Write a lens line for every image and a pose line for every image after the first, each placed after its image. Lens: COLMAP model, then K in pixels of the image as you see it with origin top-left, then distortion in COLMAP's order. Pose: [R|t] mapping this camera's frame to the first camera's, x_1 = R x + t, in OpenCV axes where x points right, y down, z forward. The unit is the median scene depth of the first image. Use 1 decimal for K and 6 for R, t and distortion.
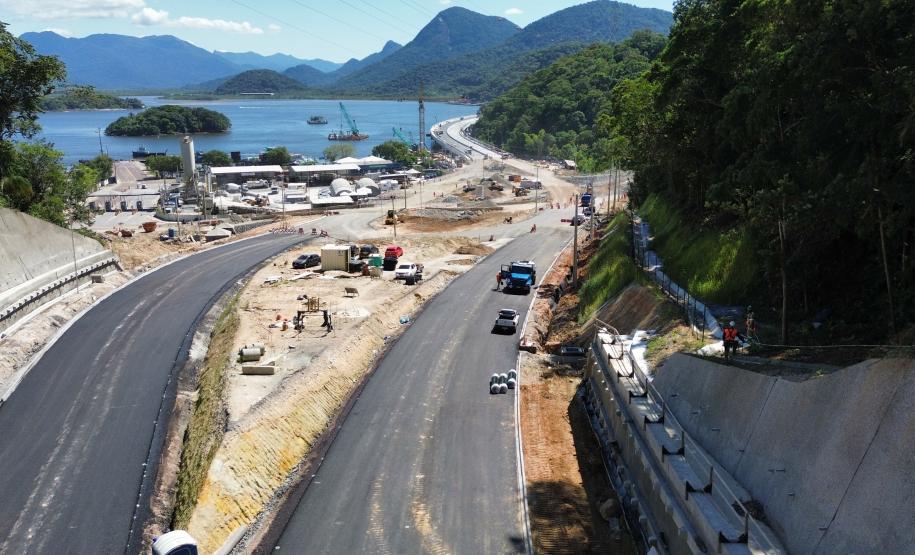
lens RADIAL K [[735.3, 0, 457.5], [0, 735.3, 277.5], [0, 0, 1]] dist [0.064526, -0.110842]
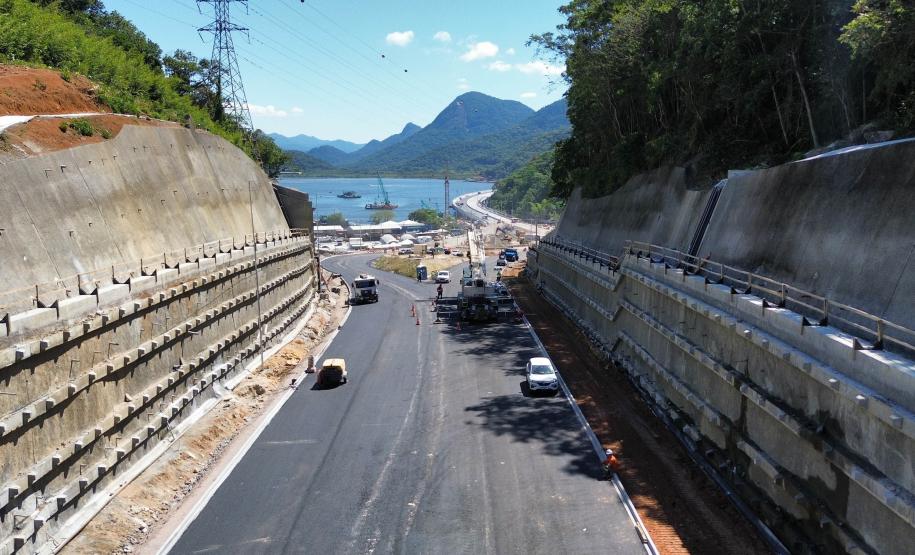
lens RADIAL K [[735.3, 0, 457.5], [0, 735.3, 277.5], [0, 0, 1]] dist [0.064526, -0.110842]
pose [[0.999753, 0.001335, -0.022187, -0.003878], [-0.003592, 0.994780, -0.101976, 0.058007], [0.021935, 0.102031, 0.994539, -0.226618]]
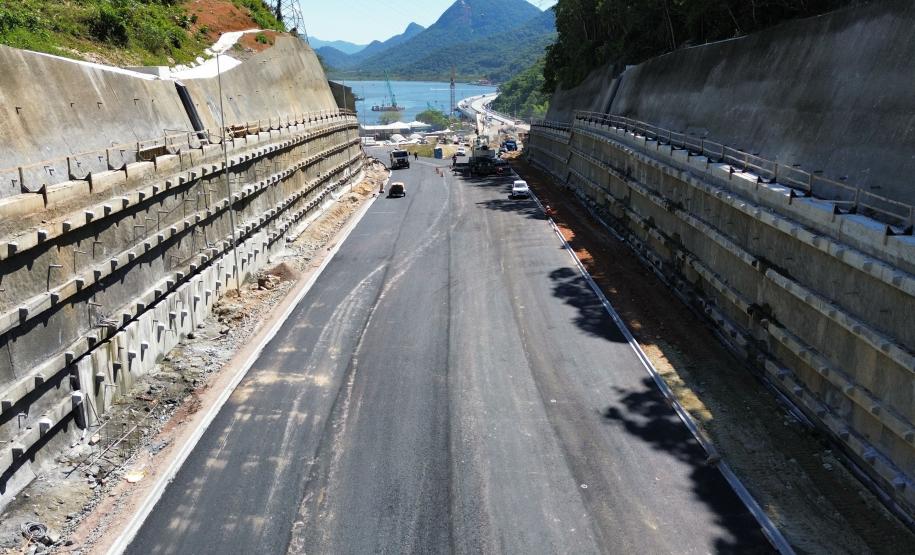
lens RADIAL K [[735.3, 0, 457.5], [0, 735.3, 277.5], [0, 0, 1]] dist [0.064526, -0.110842]
pose [[0.999622, 0.010095, -0.025591, -0.004787], [-0.009510, 0.999693, 0.022888, 0.079641], [0.025814, -0.022636, 0.999410, -0.304660]]
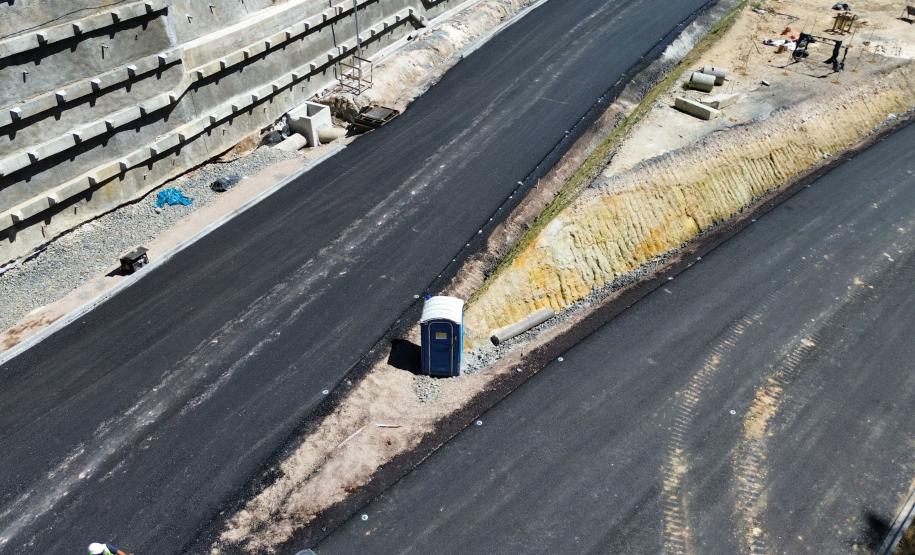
lens RADIAL K [[735.3, 0, 457.5], [0, 735.3, 277.5], [0, 0, 1]] dist [0.064526, -0.110842]
pose [[0.725836, 0.426555, -0.539642, 0.026964], [-0.154670, 0.865631, 0.476194, -0.029976], [0.670254, -0.262172, 0.694281, 0.134497]]
